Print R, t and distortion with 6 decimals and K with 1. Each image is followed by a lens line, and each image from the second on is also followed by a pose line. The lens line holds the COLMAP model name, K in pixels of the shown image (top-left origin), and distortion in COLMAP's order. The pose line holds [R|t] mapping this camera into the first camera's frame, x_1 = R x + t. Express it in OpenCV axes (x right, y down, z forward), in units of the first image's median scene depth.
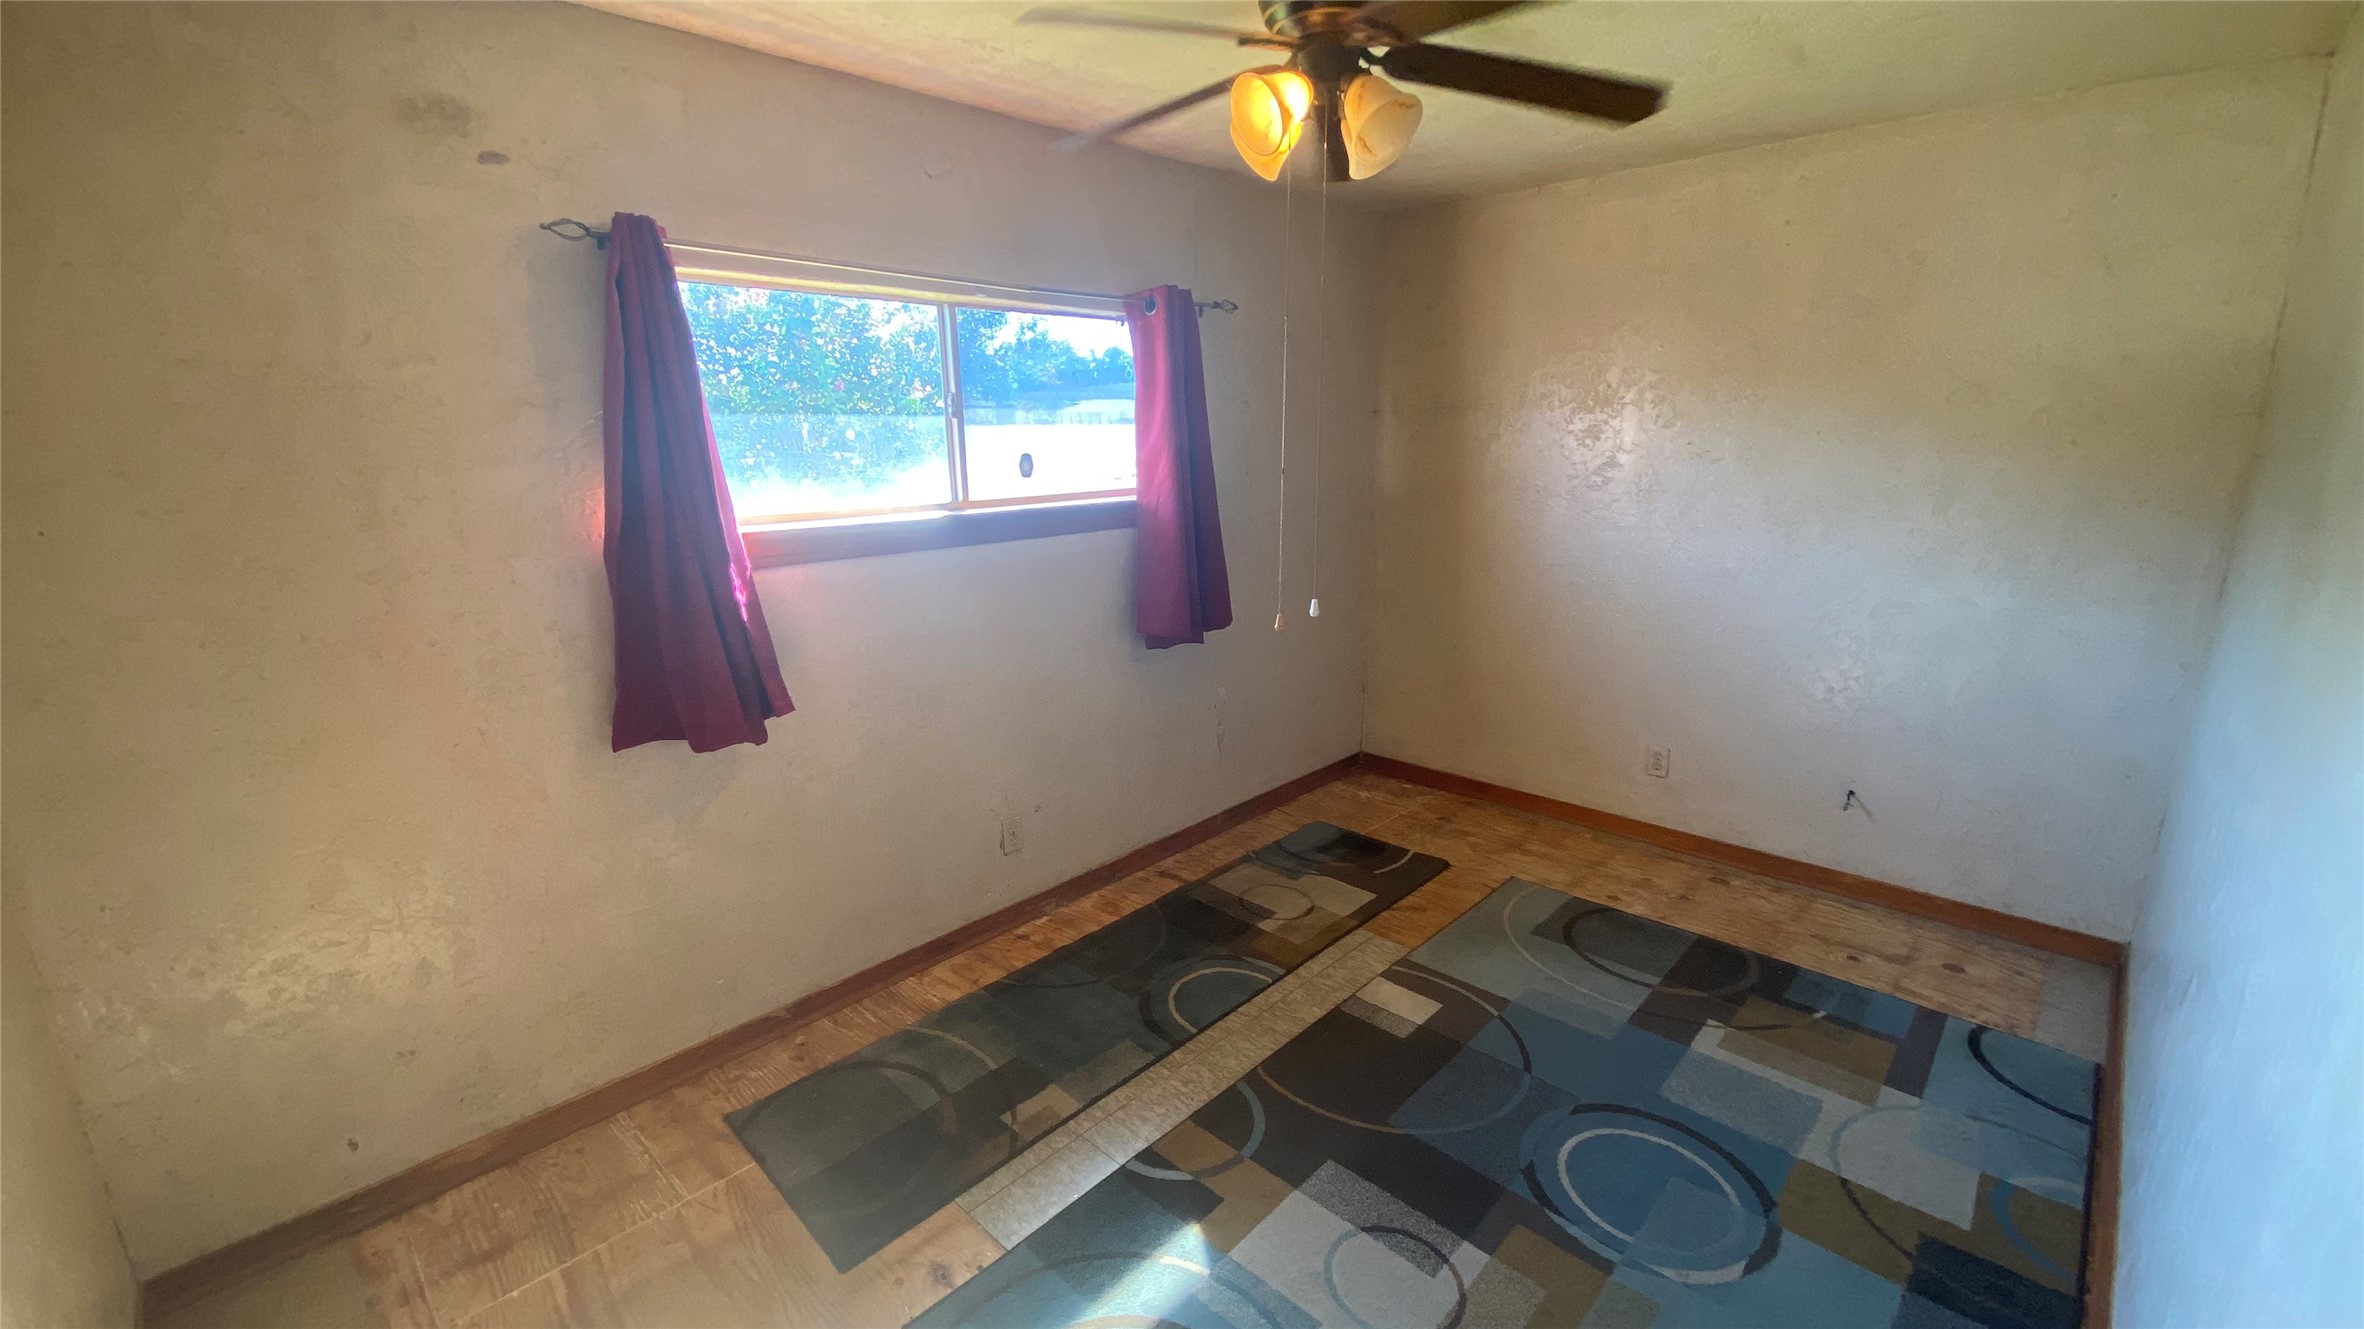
lens RADIAL K [[955.0, 0, 1175.3], [0, 955.0, 661.0], [0, 0, 1]] dist [0.024432, -0.000075]
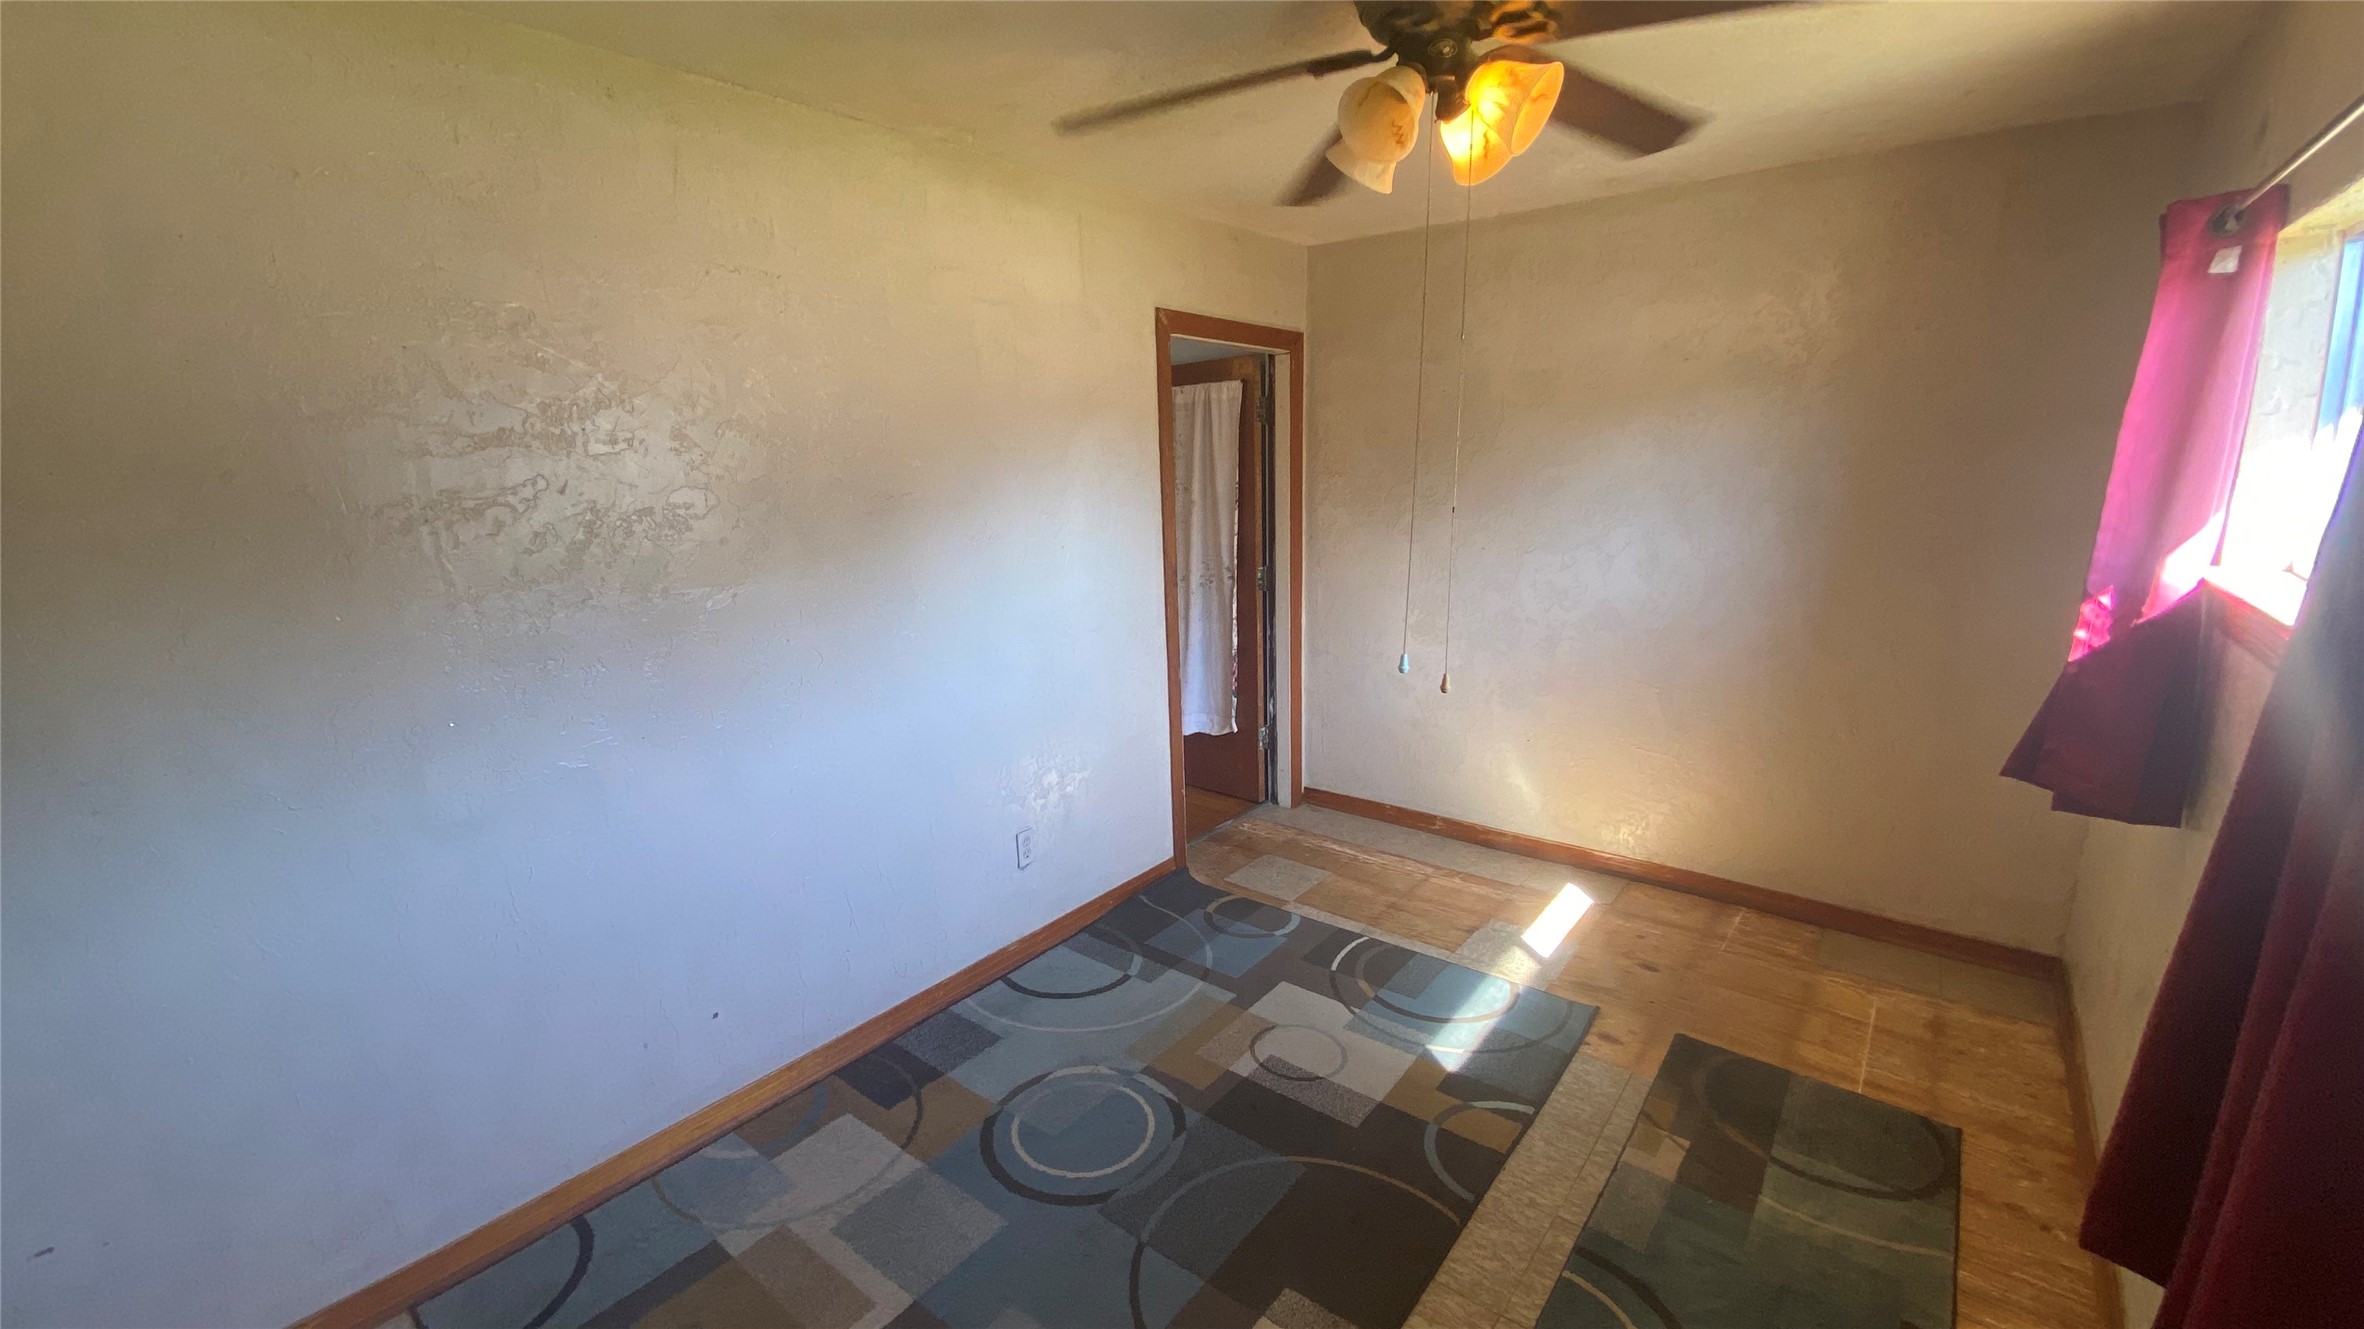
lens RADIAL K [[955.0, 0, 1175.3], [0, 955.0, 661.0], [0, 0, 1]] dist [0.024432, -0.000075]
pose [[-0.994948, 0.045425, -0.089530, 0.450859], [0.000456, 0.893818, 0.448430, -0.455976], [0.100393, 0.446124, -0.889323, 1.761539]]
